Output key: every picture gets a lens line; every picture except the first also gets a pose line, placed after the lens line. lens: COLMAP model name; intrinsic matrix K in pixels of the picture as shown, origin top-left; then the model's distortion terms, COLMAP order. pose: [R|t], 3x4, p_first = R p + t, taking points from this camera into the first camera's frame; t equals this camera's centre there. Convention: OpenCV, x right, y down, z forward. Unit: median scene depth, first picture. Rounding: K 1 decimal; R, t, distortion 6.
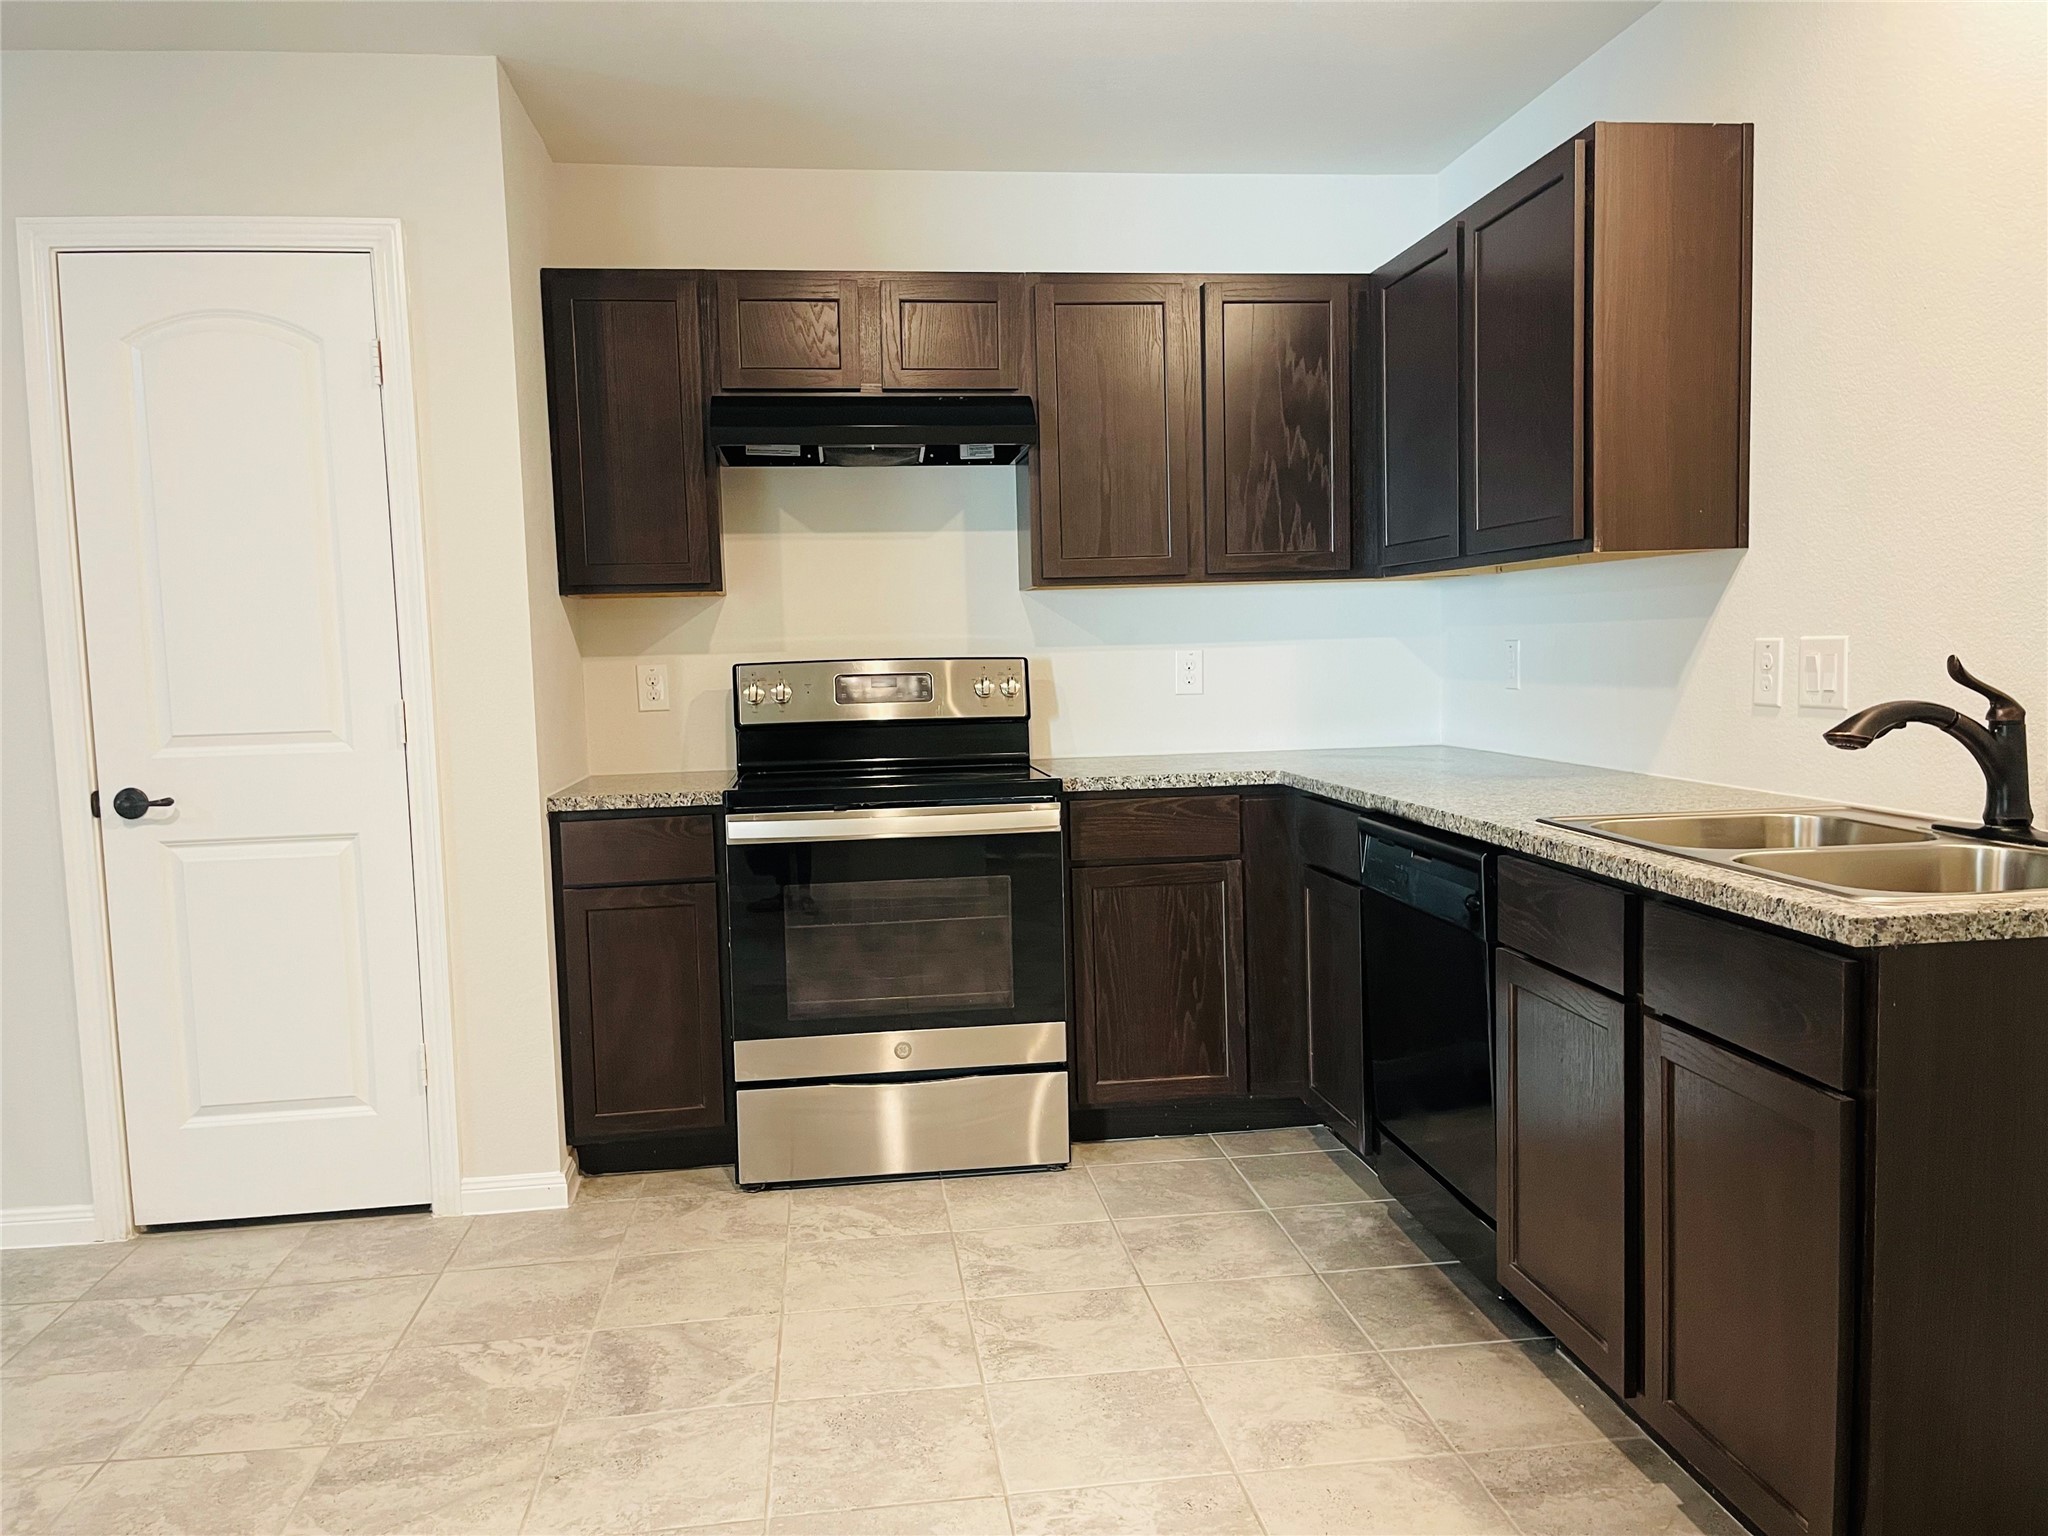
lens RADIAL K [[1544.4, 0, 1036.3], [0, 1544.4, 773.5], [0, 0, 1]] dist [0.084073, -0.110332]
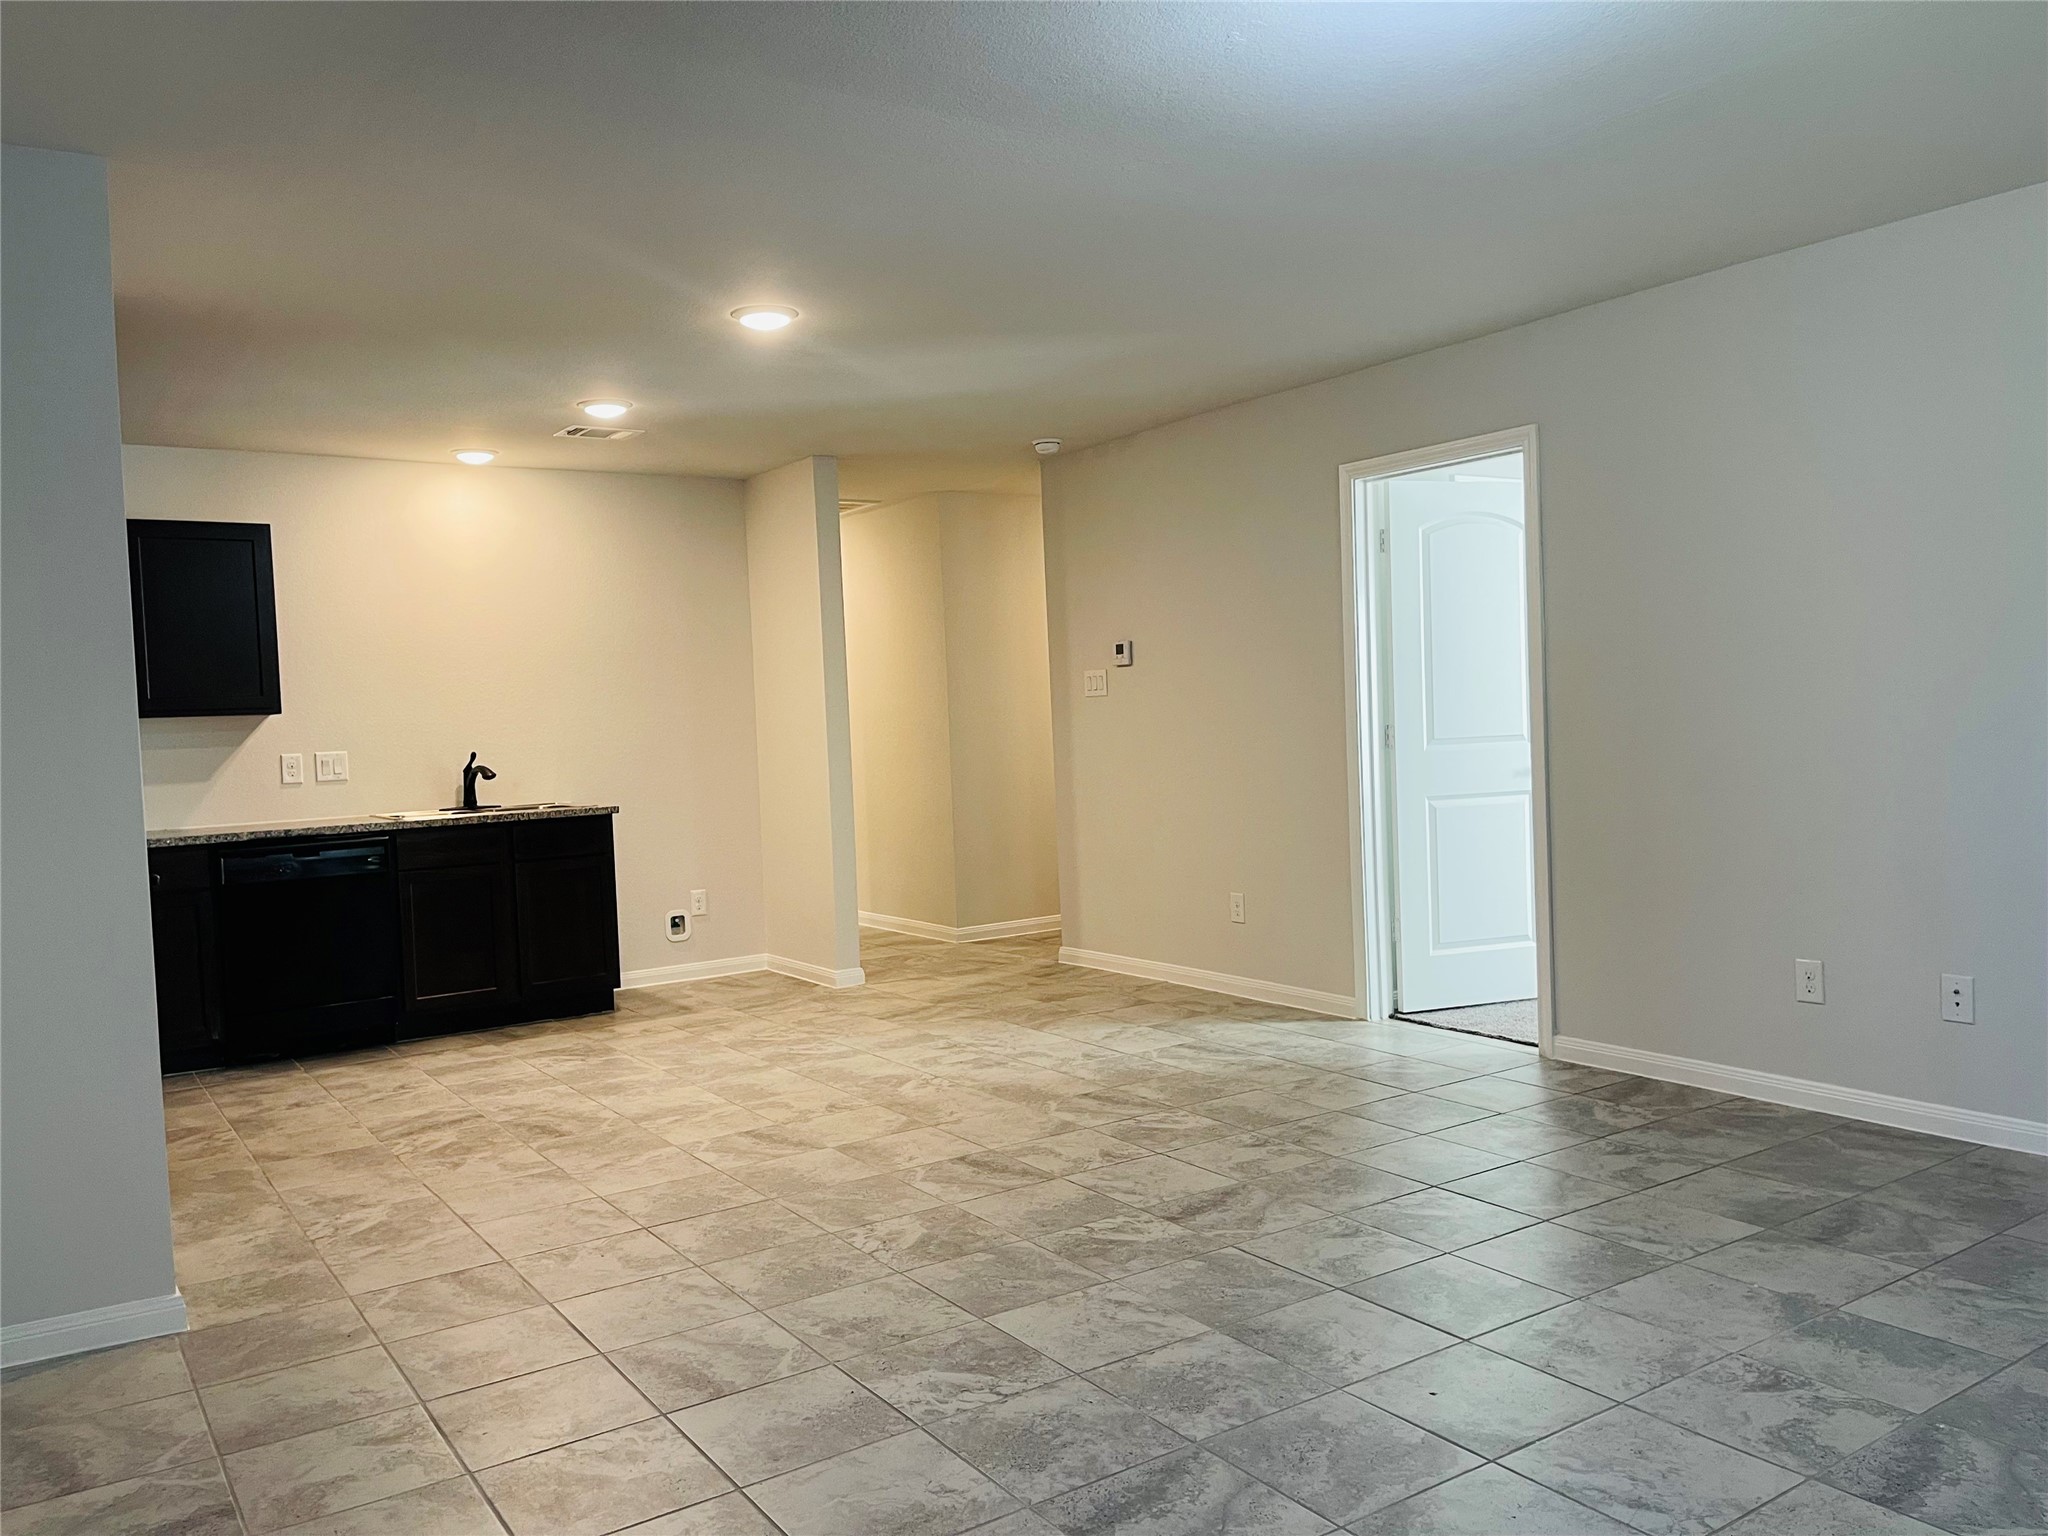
lens RADIAL K [[1544.4, 0, 1011.8], [0, 1544.4, 770.4], [0, 0, 1]] dist [0.084073, -0.110332]
pose [[-0.433340, 0.012403, 0.901145, -1.874877], [0.126793, 0.990799, 0.047334, -0.033687], [-0.892267, 0.134771, -0.430925, 0.944095]]
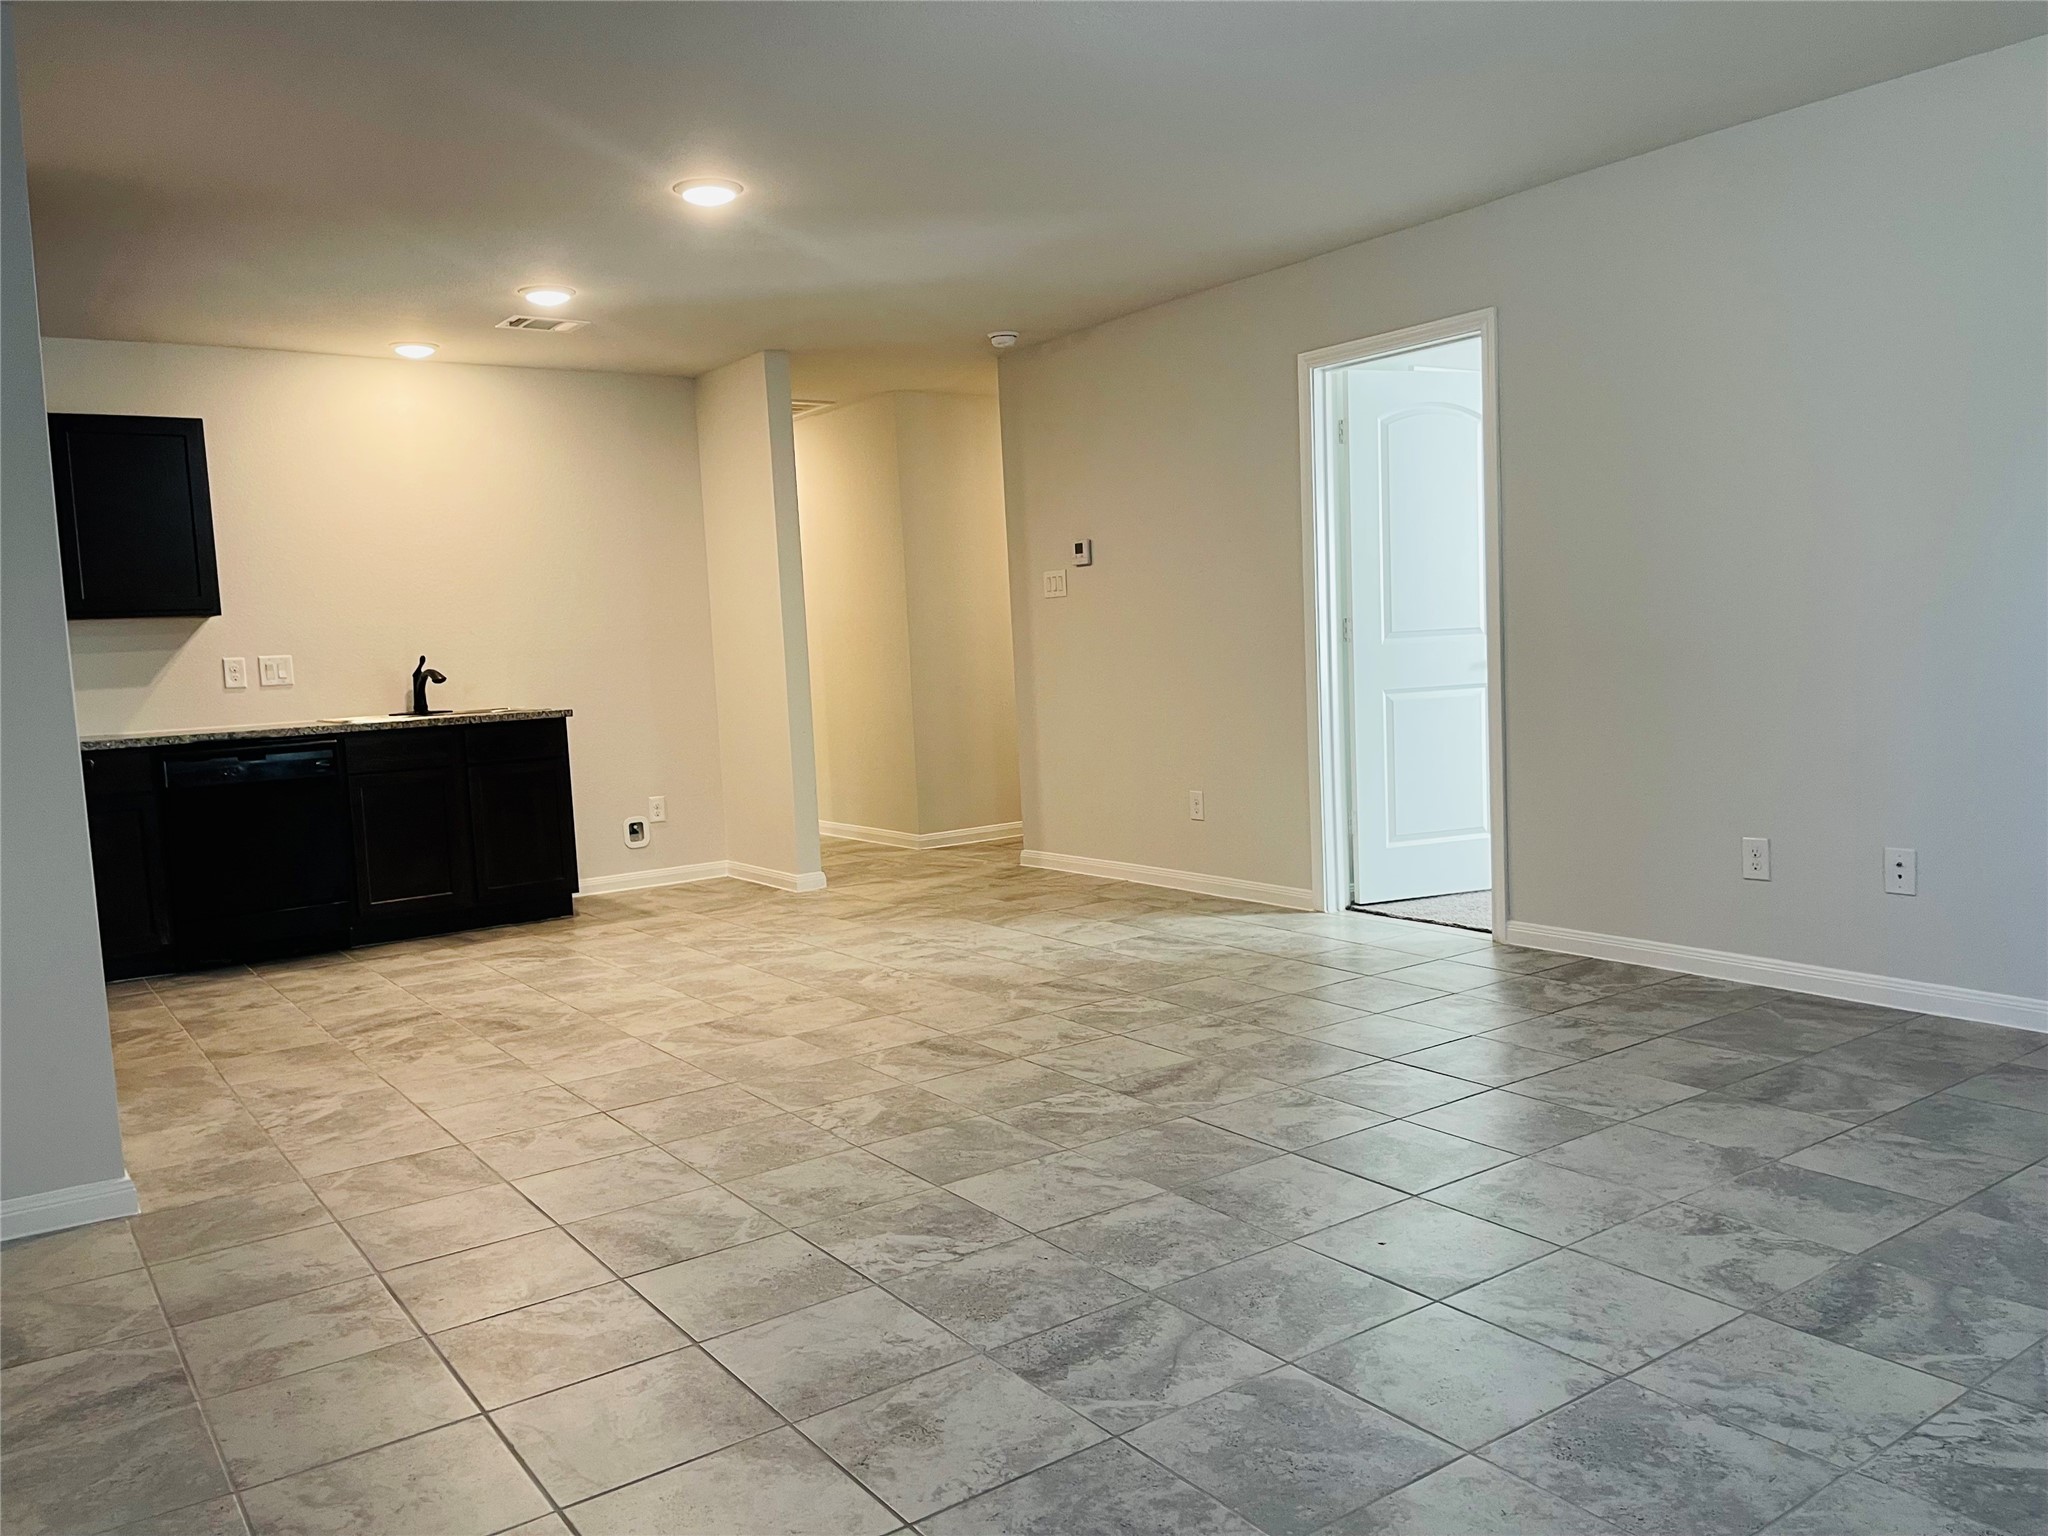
lens RADIAL K [[1544.4, 0, 1019.3], [0, 1544.4, 771.8], [0, 0, 1]] dist [0.084073, -0.110332]
pose [[-0.457908, -0.027850, 0.888563, -1.871046], [0.133774, 0.985970, 0.099842, 0.001837], [-0.878877, 0.164586, -0.447758, 0.938455]]
